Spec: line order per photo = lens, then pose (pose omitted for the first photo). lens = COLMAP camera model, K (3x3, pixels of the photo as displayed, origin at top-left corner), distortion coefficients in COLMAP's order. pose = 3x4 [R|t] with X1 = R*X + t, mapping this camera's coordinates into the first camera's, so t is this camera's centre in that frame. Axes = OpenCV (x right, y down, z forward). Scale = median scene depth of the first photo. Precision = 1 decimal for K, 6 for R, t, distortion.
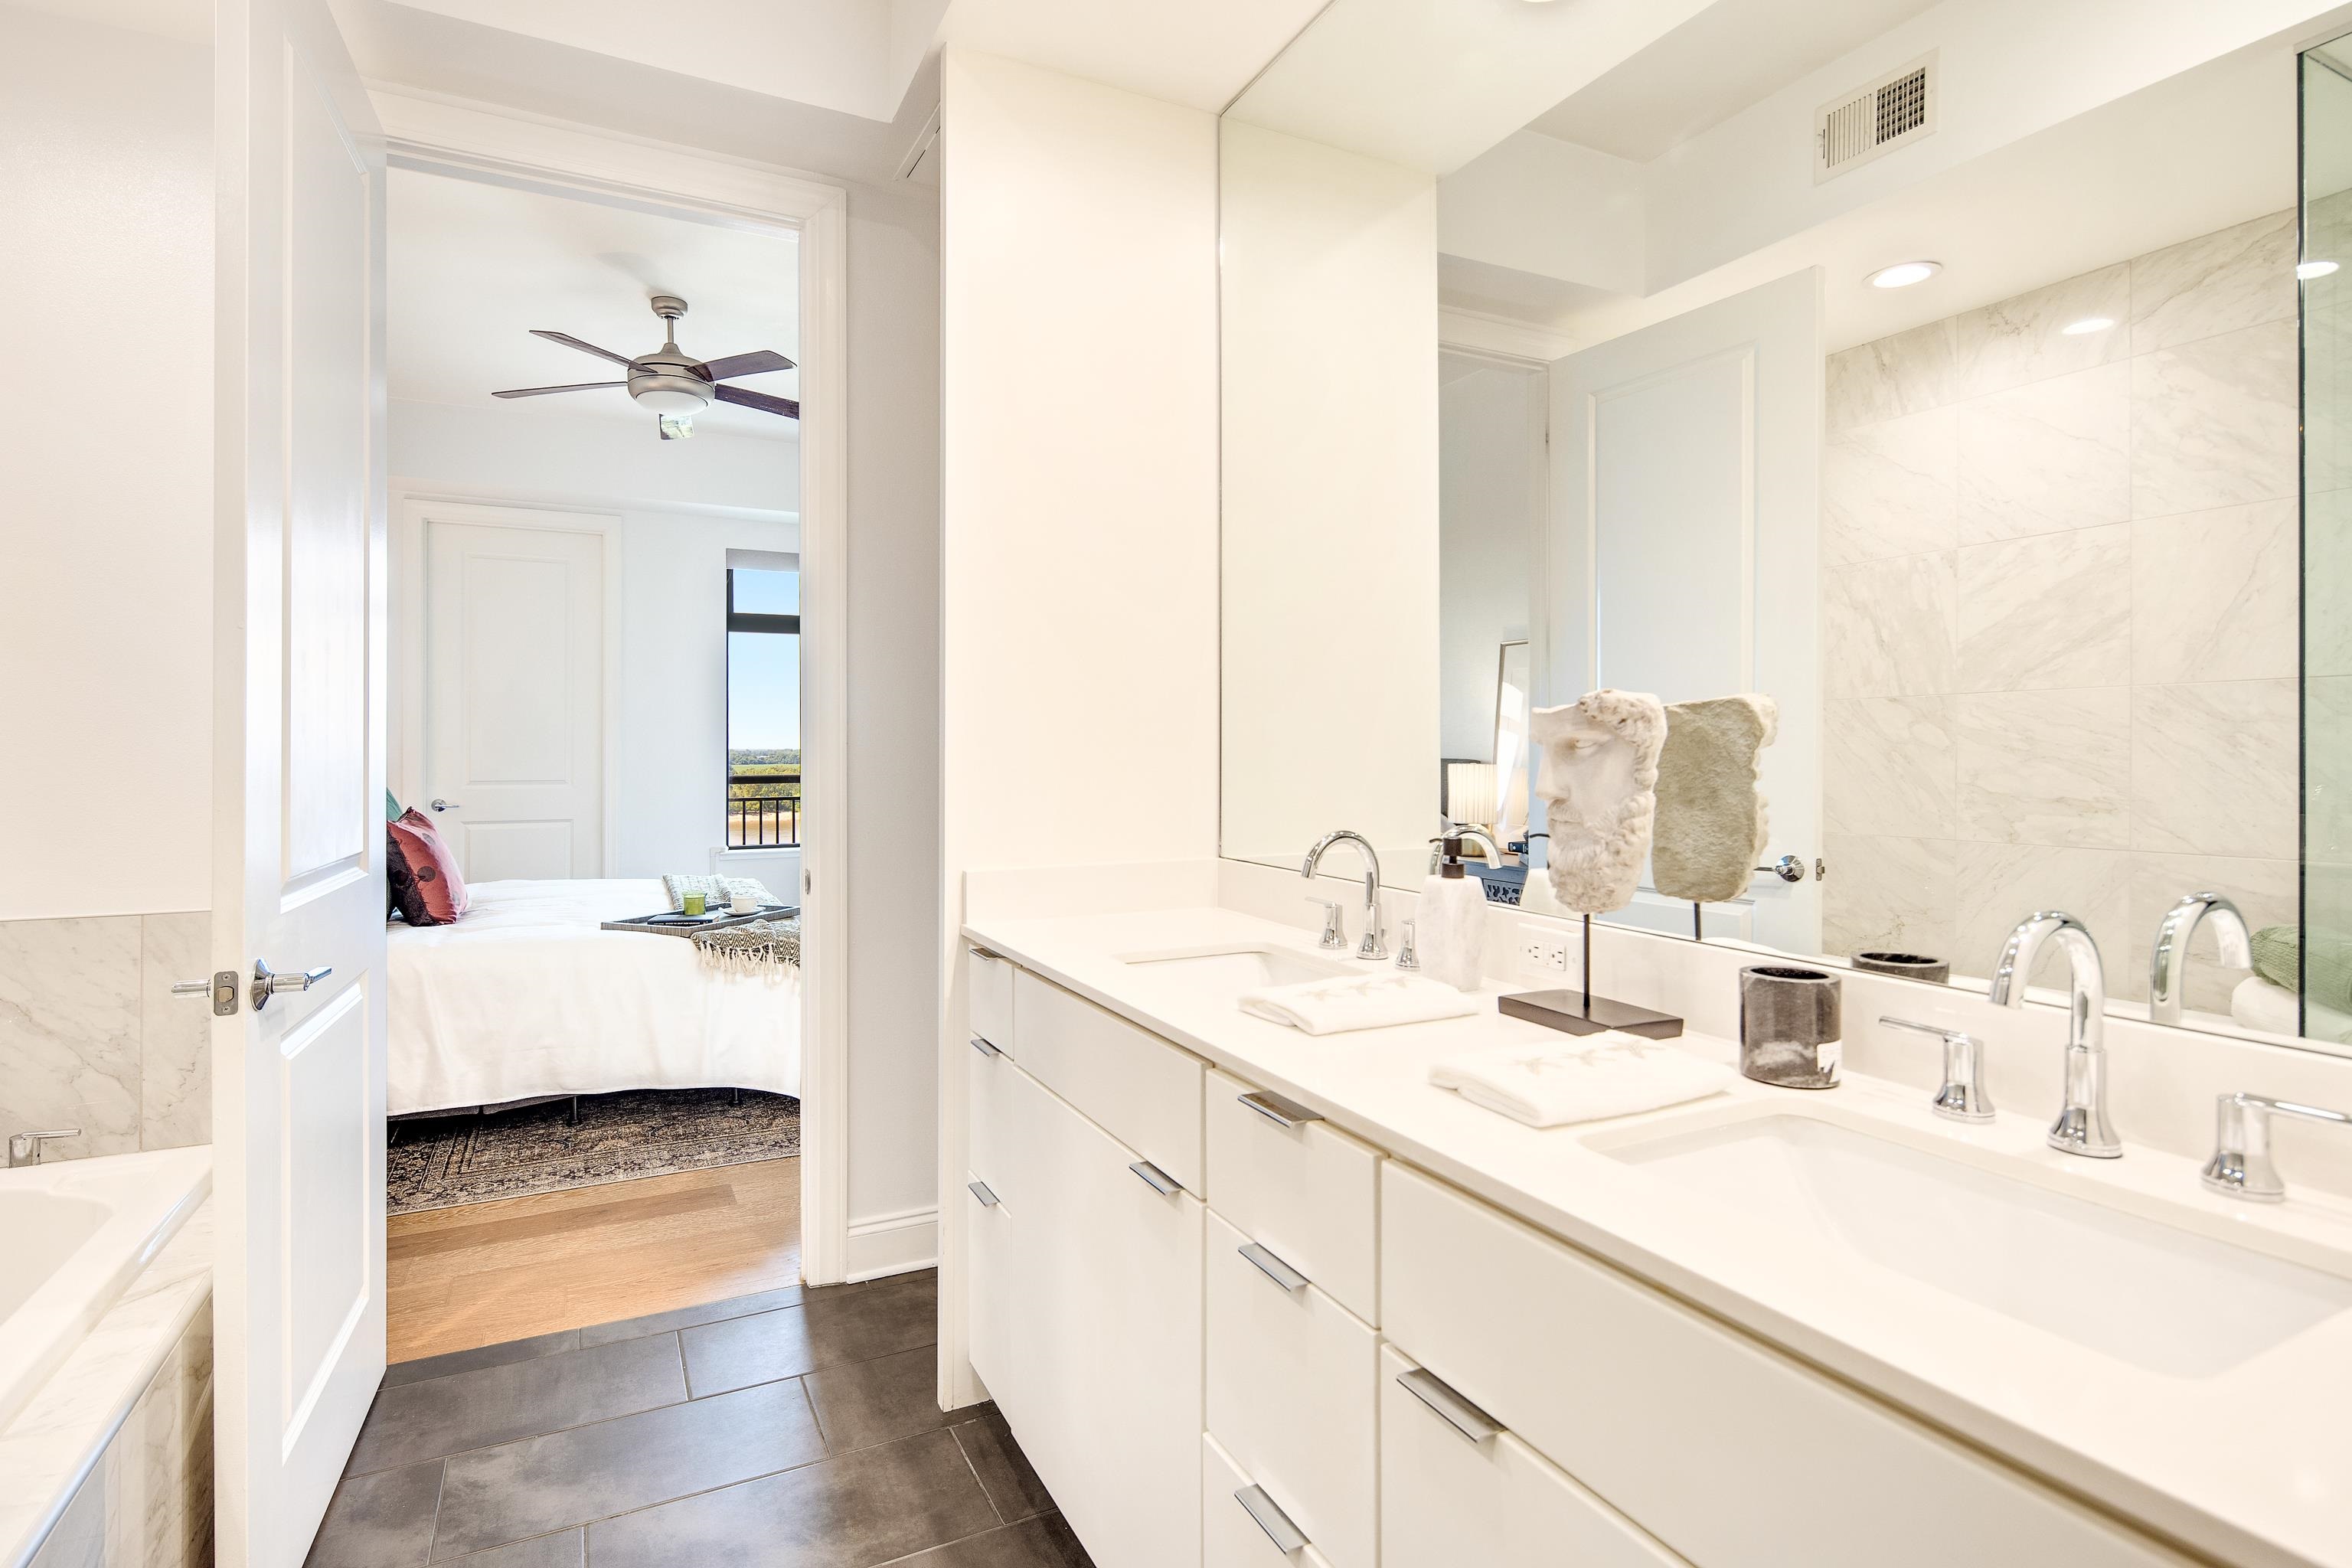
lens RADIAL K [[1130.7, 0, 1143.3], [0, 1130.7, 739.2], [0, 0, 1]] dist [0.006397, -0.005898]
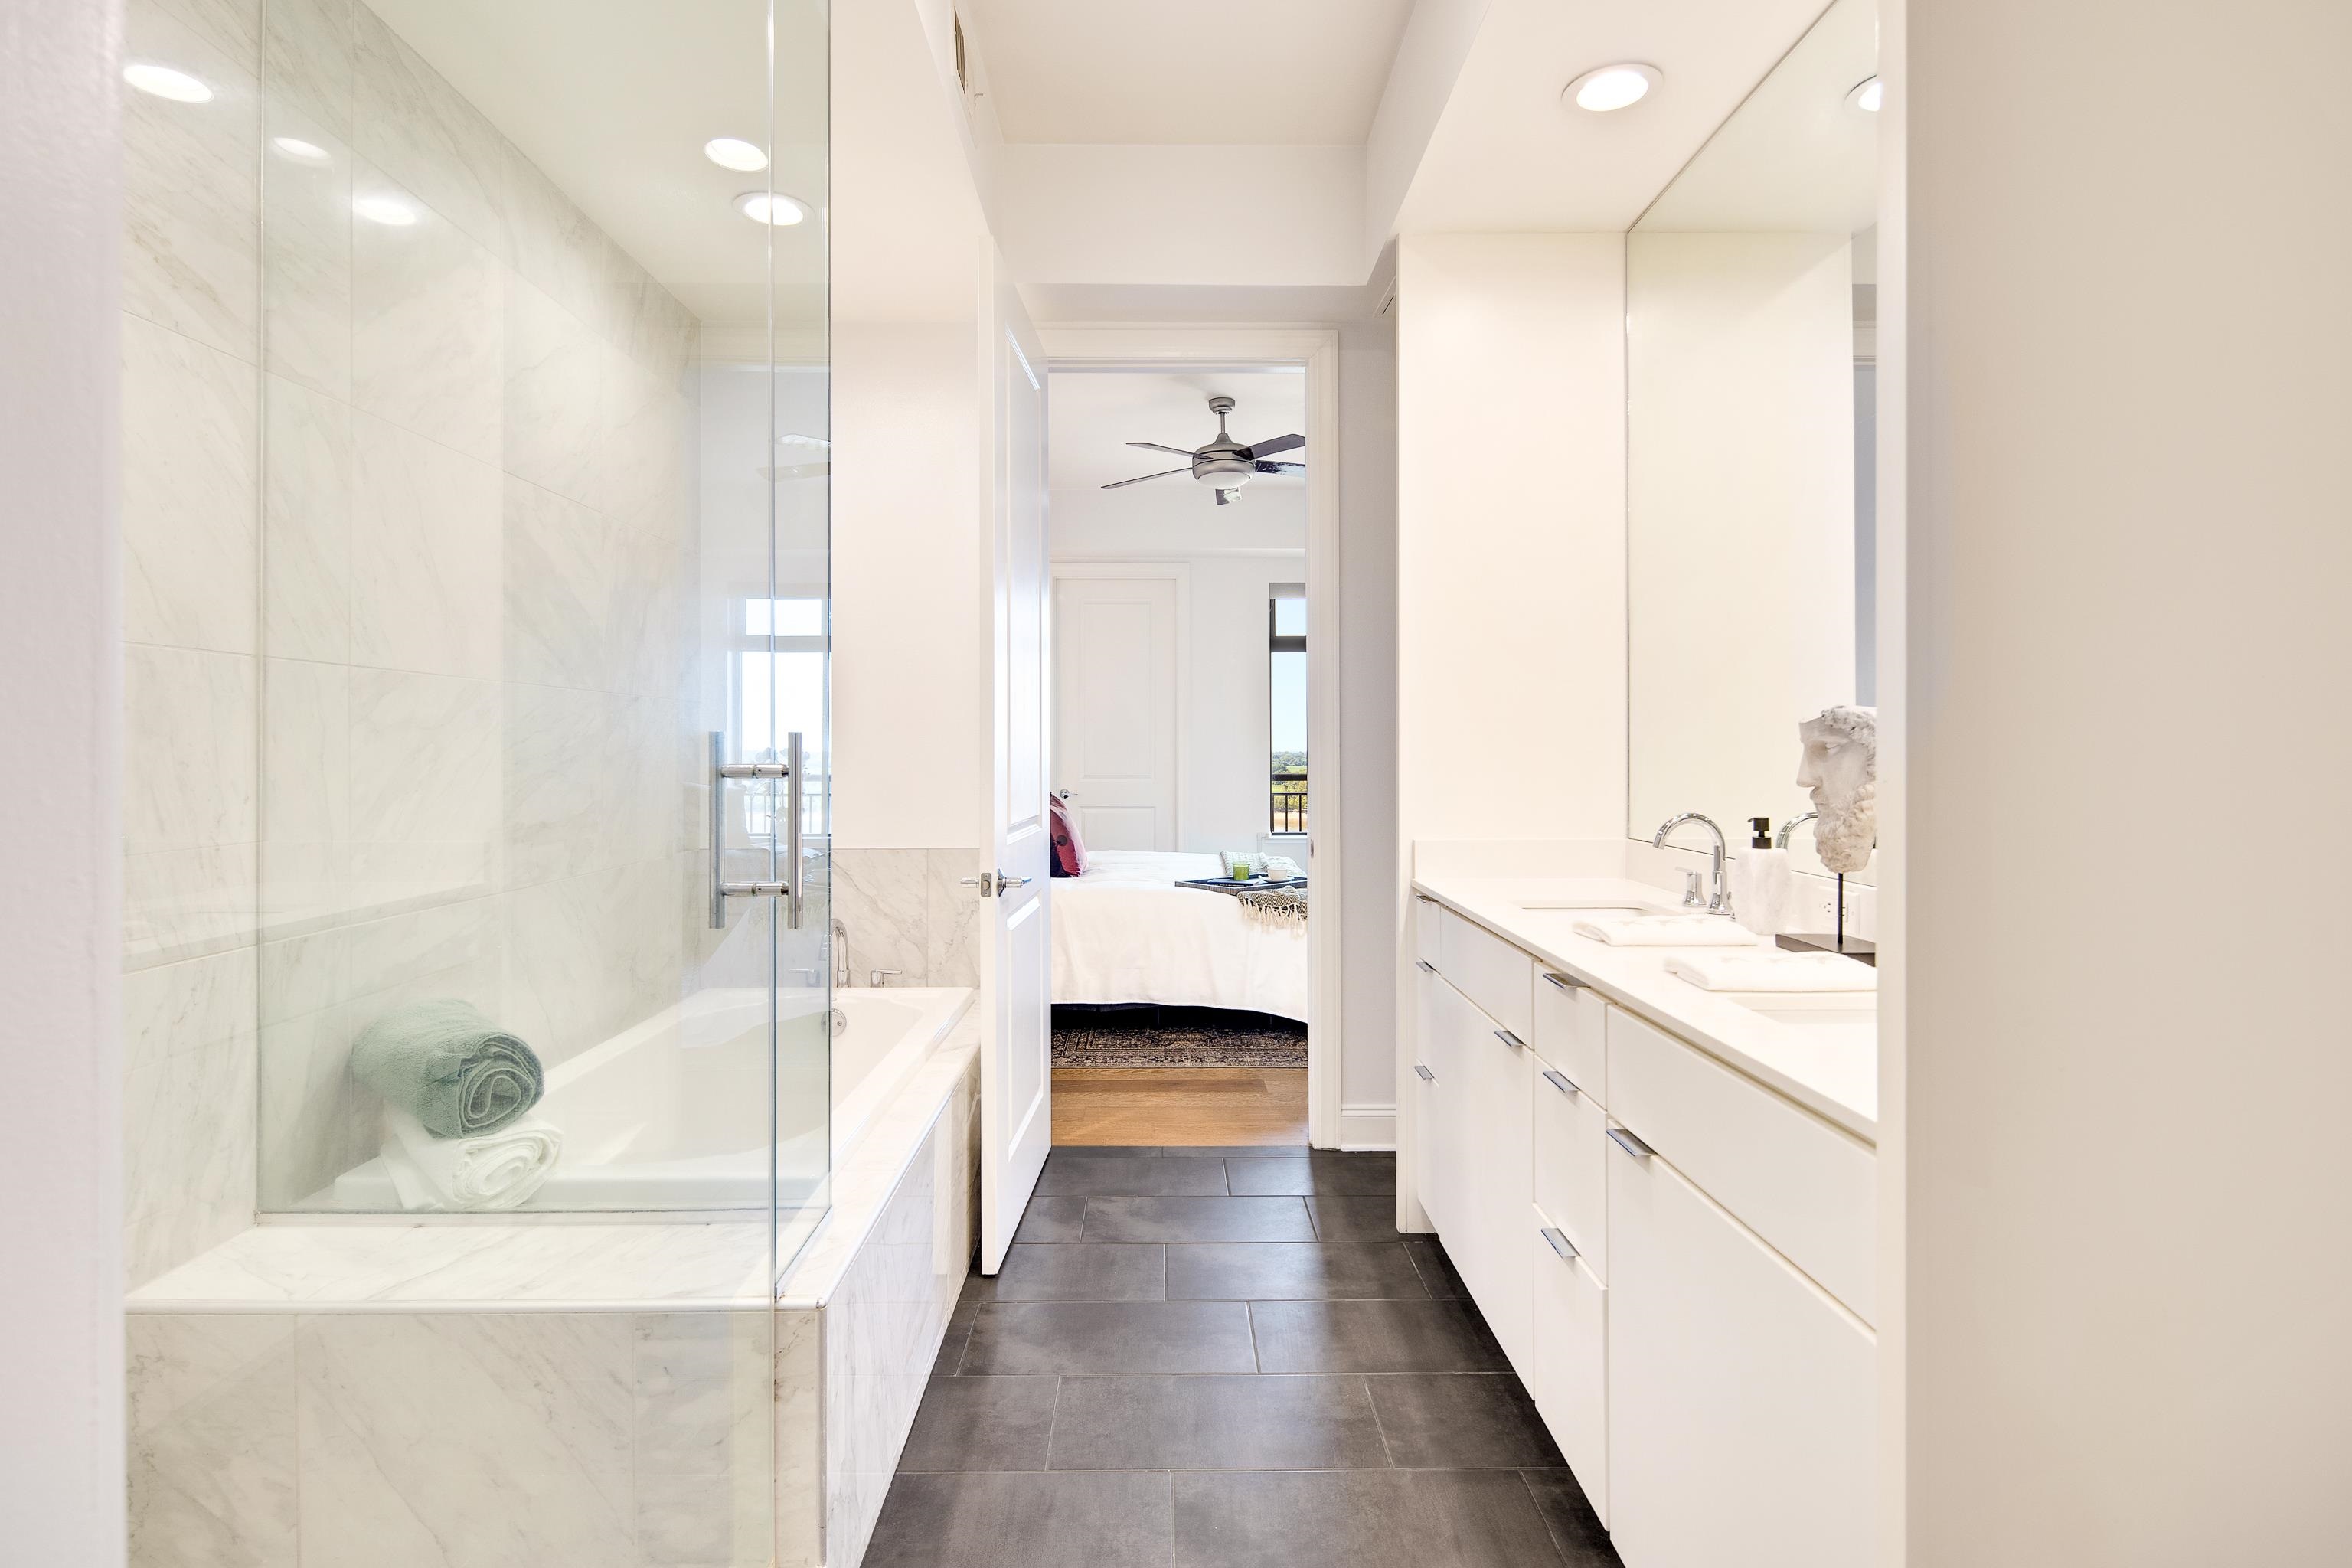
lens RADIAL K [[1130.7, 0, 1181.3], [0, 1130.7, 768.0], [0, 0, 1]] dist [0.006397, -0.005898]
pose [[0.903481, 0.006628, -0.428578, 0.174236], [0.003203, 0.999748, 0.022214, -0.001064], [0.428617, -0.021443, 0.903232, -0.351948]]
